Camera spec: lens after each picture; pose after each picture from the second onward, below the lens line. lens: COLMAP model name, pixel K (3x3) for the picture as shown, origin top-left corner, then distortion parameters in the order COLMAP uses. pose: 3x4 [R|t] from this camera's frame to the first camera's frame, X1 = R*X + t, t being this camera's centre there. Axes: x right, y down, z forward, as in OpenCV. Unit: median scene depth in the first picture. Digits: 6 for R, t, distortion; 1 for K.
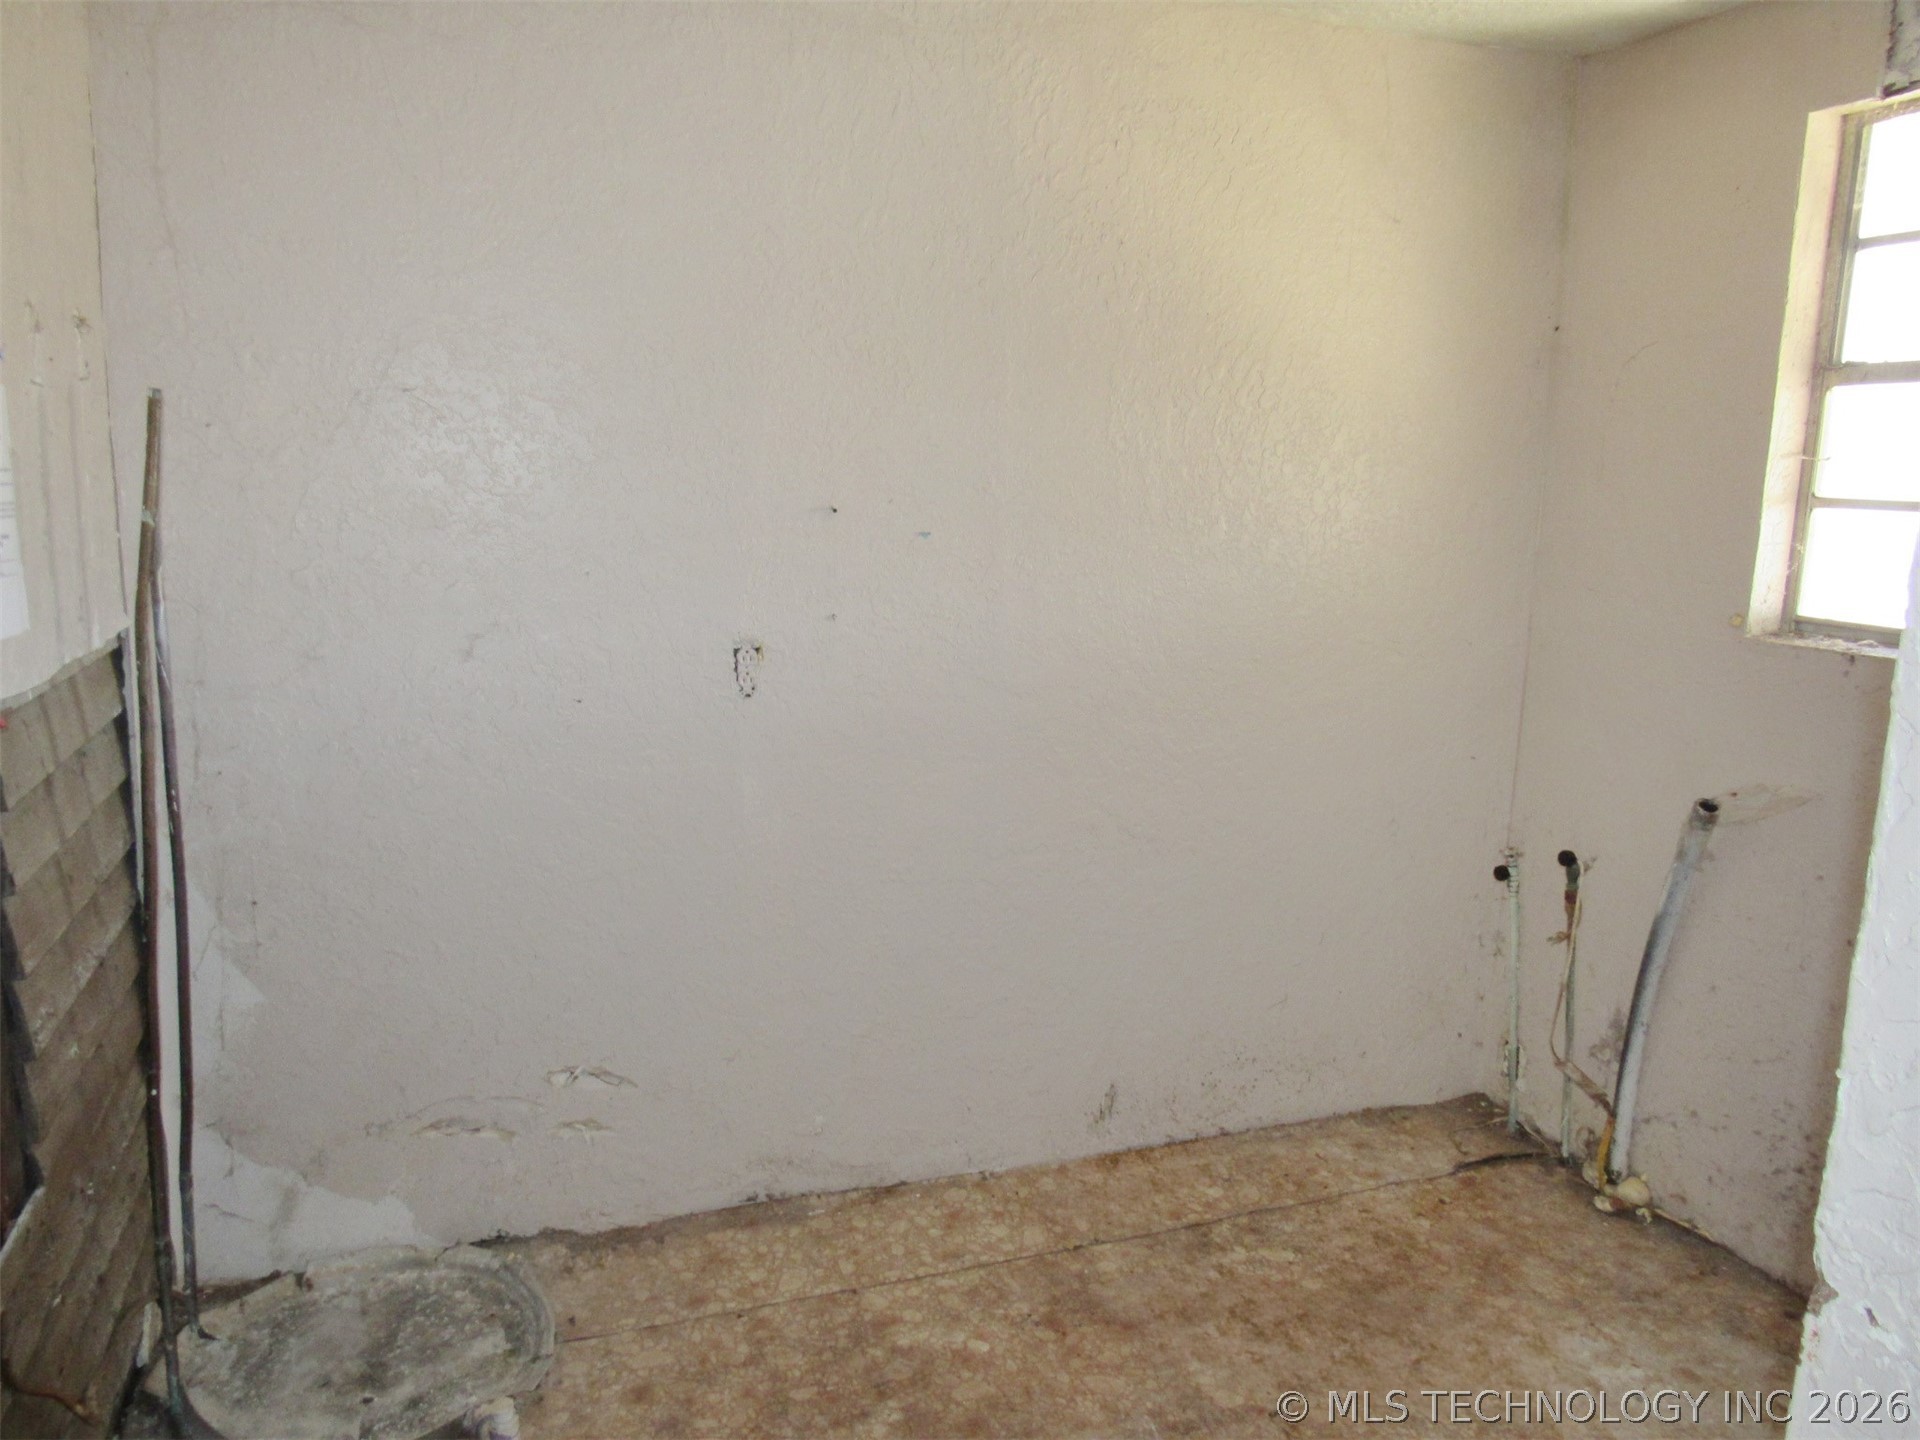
lens RADIAL K [[1375.3, 0, 960.0], [0, 1375.3, 720.0], [0, 0, 1]] dist [-0.024267, 0.000630]
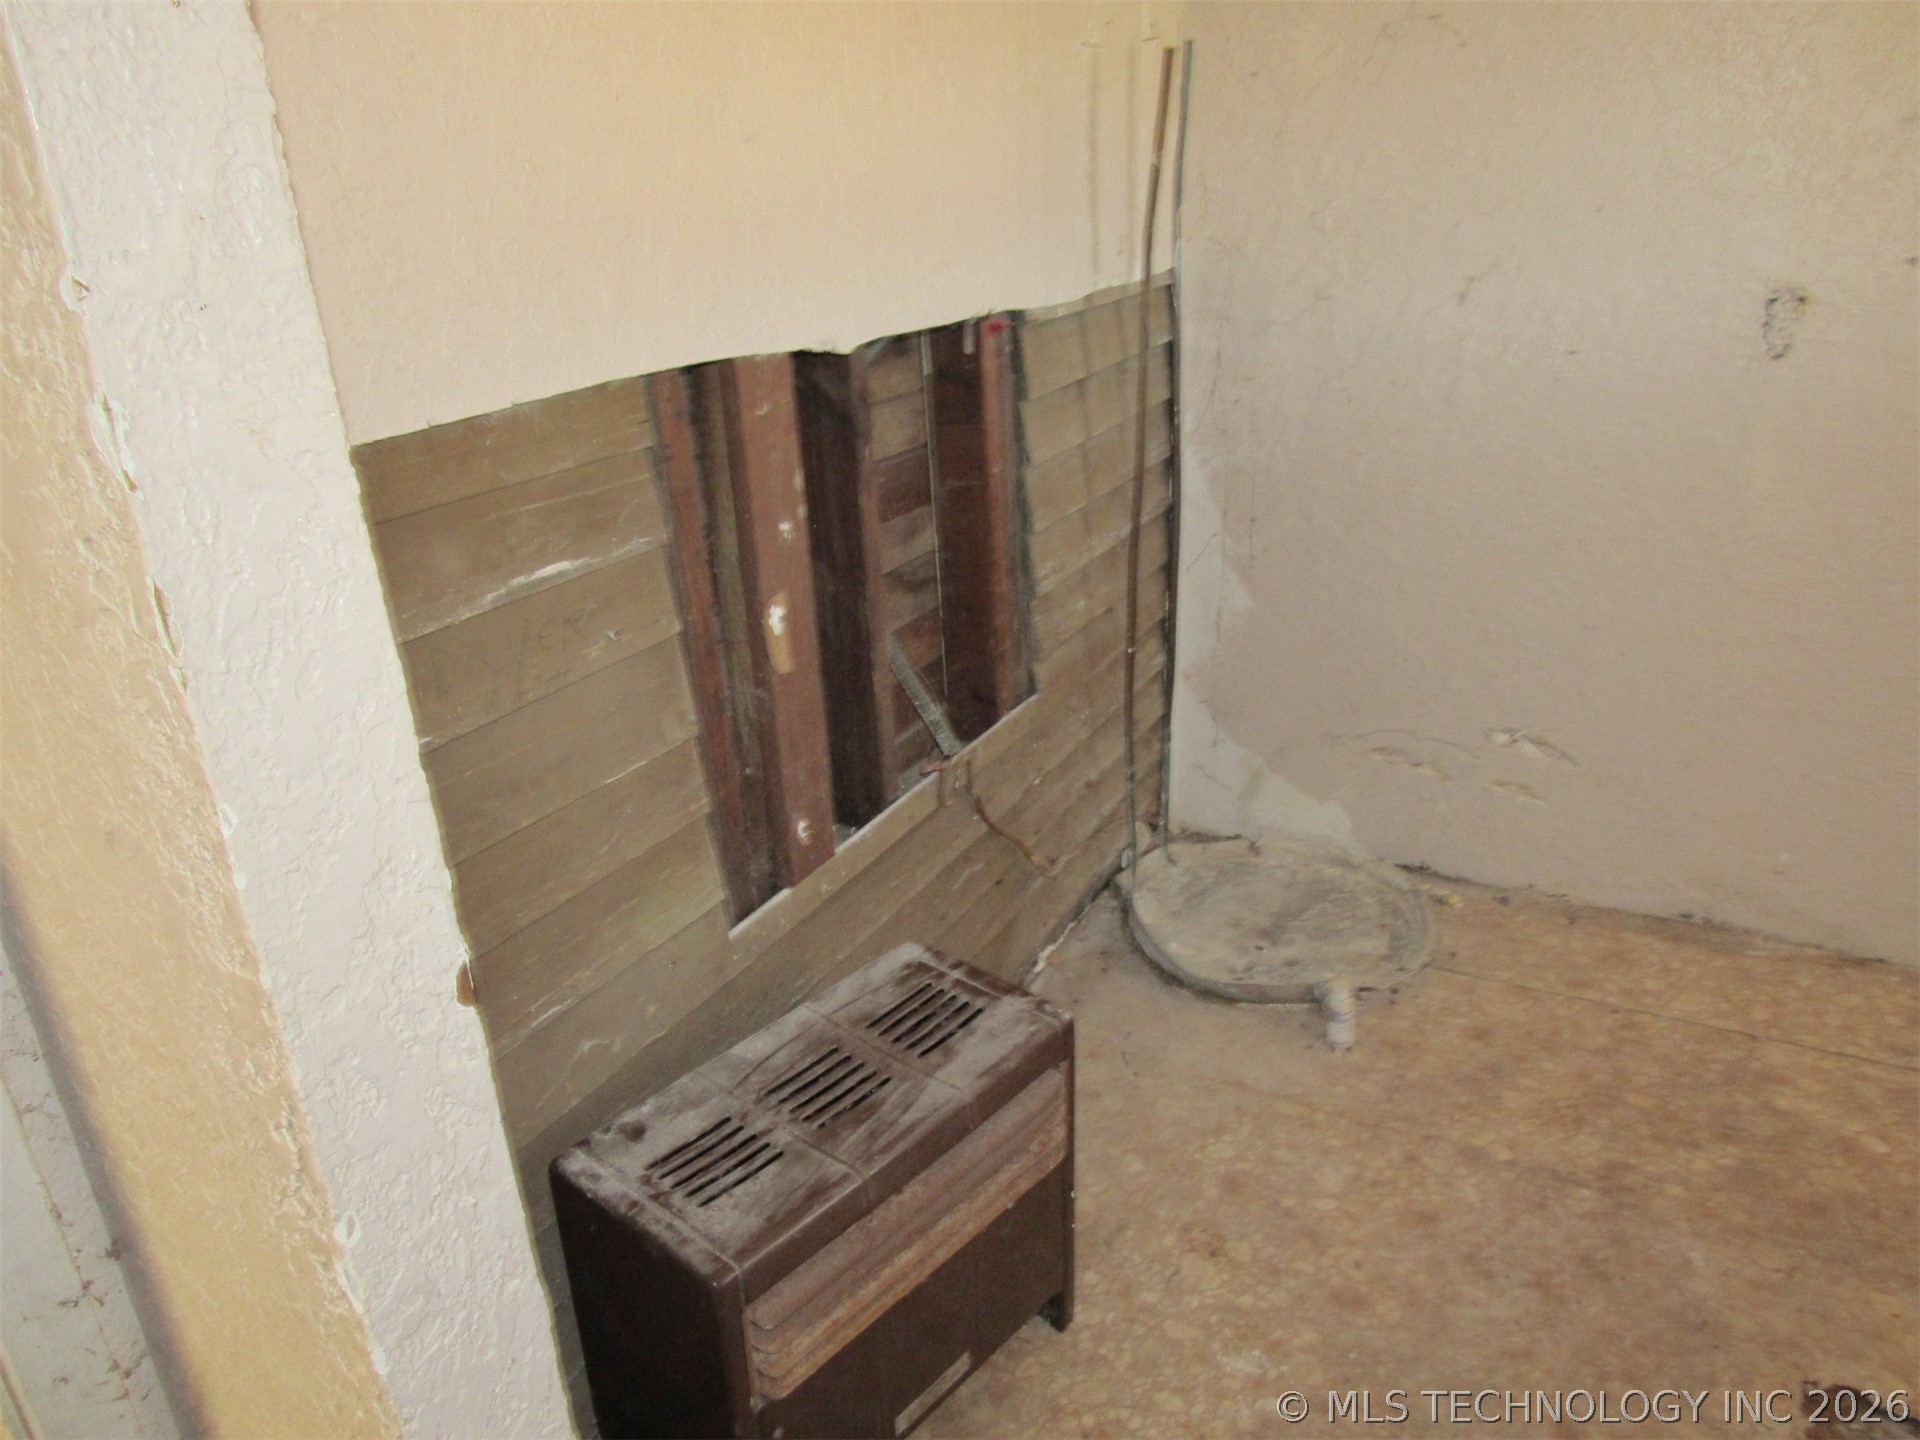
lens RADIAL K [[1375.3, 0, 960.0], [0, 1375.3, 720.0], [0, 0, 1]] dist [-0.024267, 0.000630]
pose [[0.652547, 0.226783, -0.723016, 0.190450], [-0.067151, 0.967717, 0.242930, 0.032385], [0.754767, -0.109972, 0.646709, 0.047921]]
